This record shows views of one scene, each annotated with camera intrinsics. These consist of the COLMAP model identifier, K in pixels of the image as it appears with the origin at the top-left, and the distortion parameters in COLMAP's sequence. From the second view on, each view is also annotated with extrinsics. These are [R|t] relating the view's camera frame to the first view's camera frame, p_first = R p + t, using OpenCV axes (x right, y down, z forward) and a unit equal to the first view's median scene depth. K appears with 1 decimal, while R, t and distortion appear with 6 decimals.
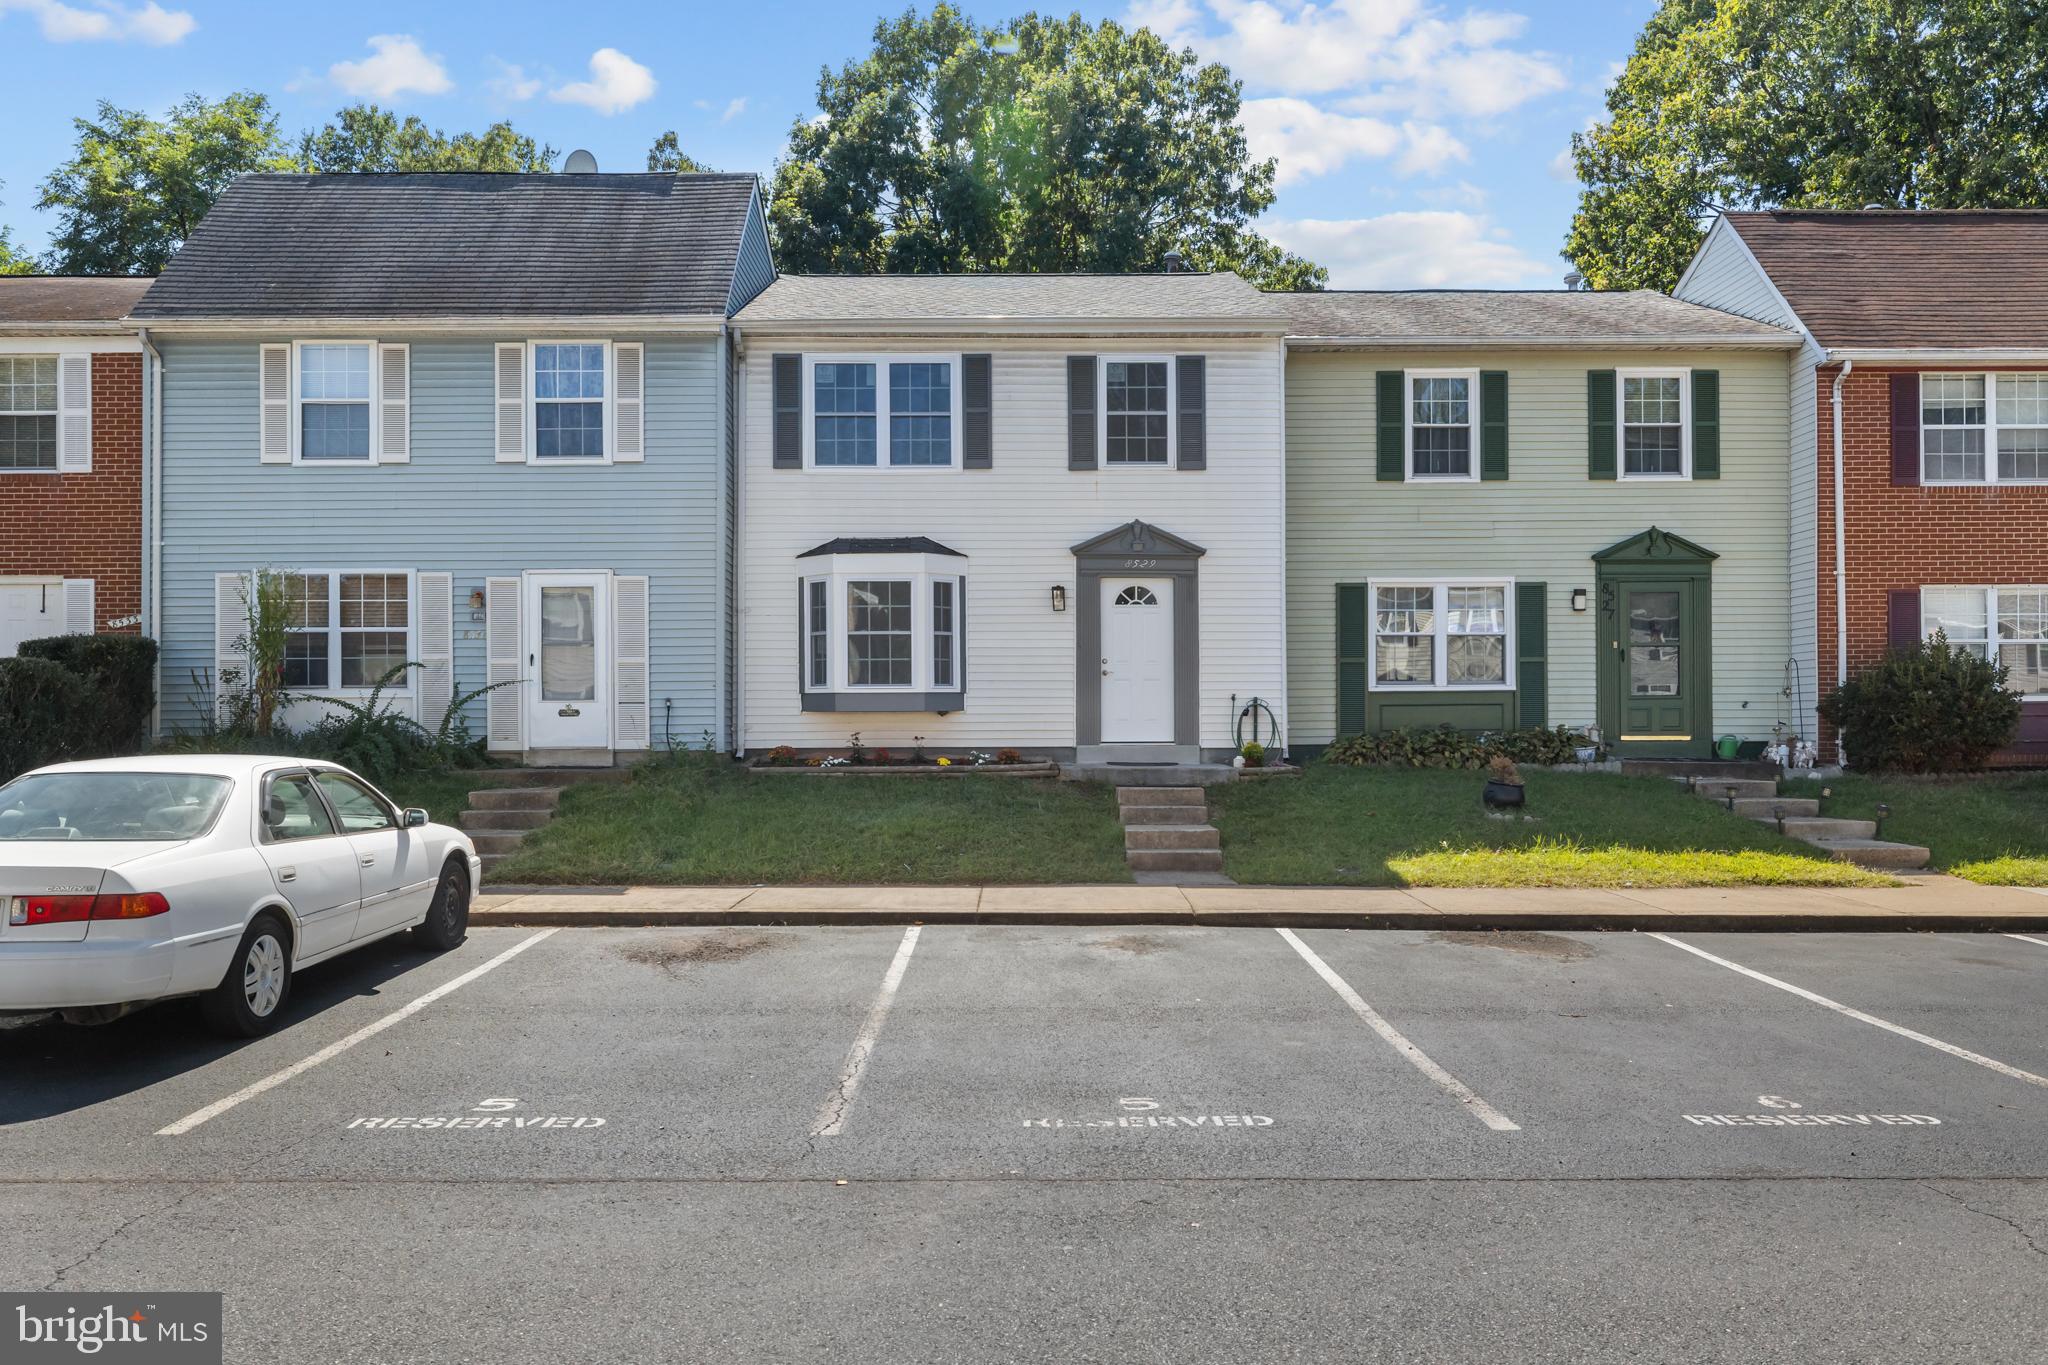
lens RADIAL K [[1528.2, 0, 1022.6], [0, 1528.2, 687.5], [0, 0, 1]] dist [0.008376, 0.007967]
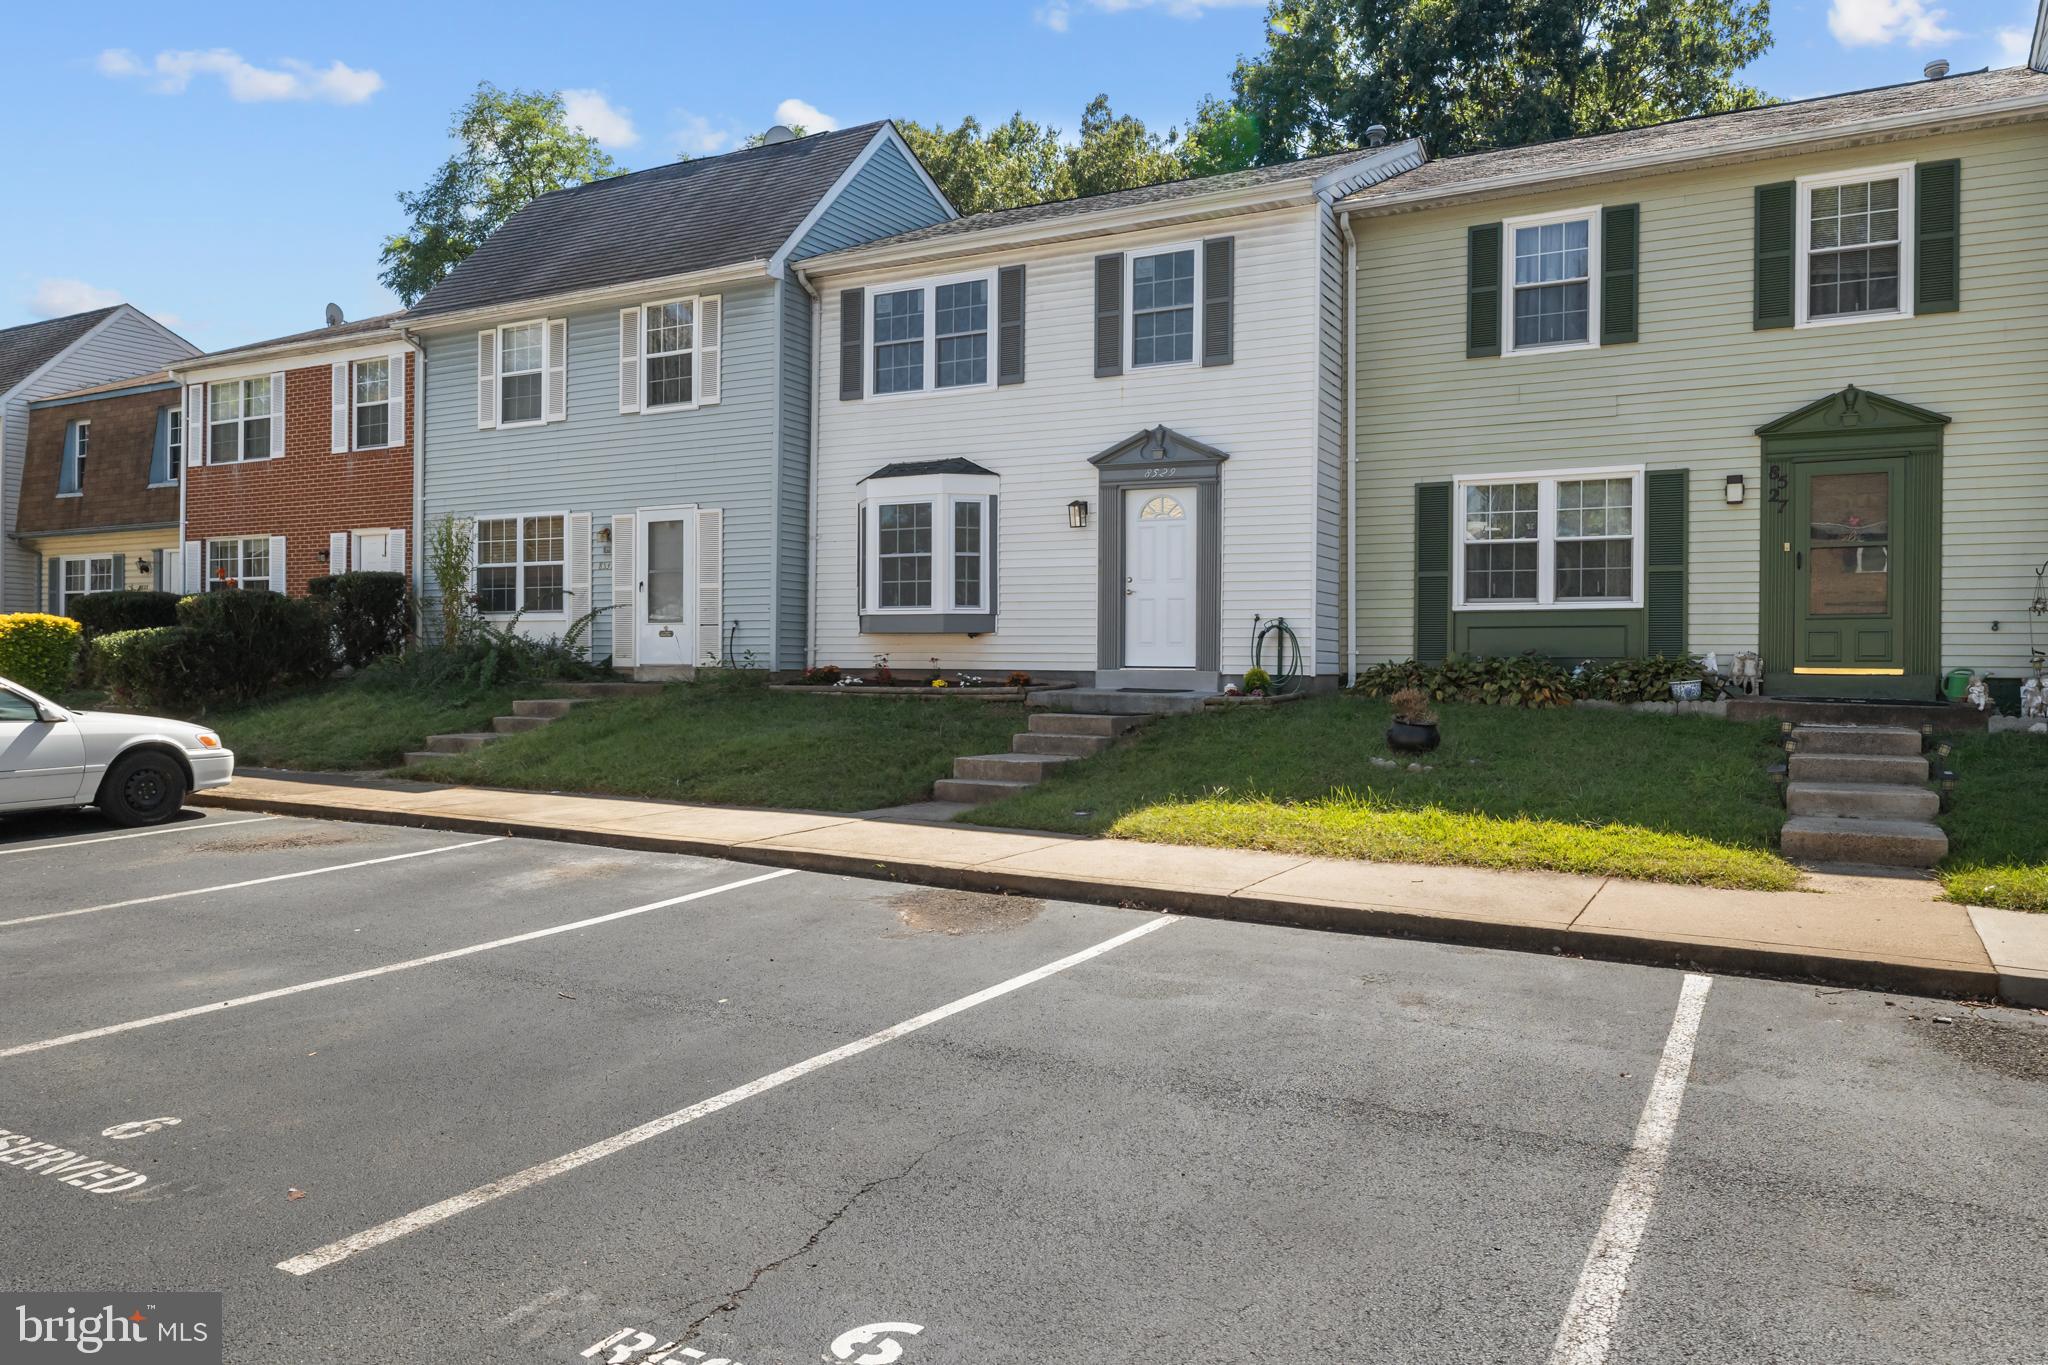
lens RADIAL K [[1416.7, 0, 1014.7], [0, 1416.7, 640.5], [0, 0, 1]] dist [0.013701, -0.005261]
pose [[0.871748, 0.003931, -0.489939, 0.416298], [0.002770, 0.999912, 0.012951, 0.008436], [0.489947, -0.012647, 0.871660, 0.211250]]
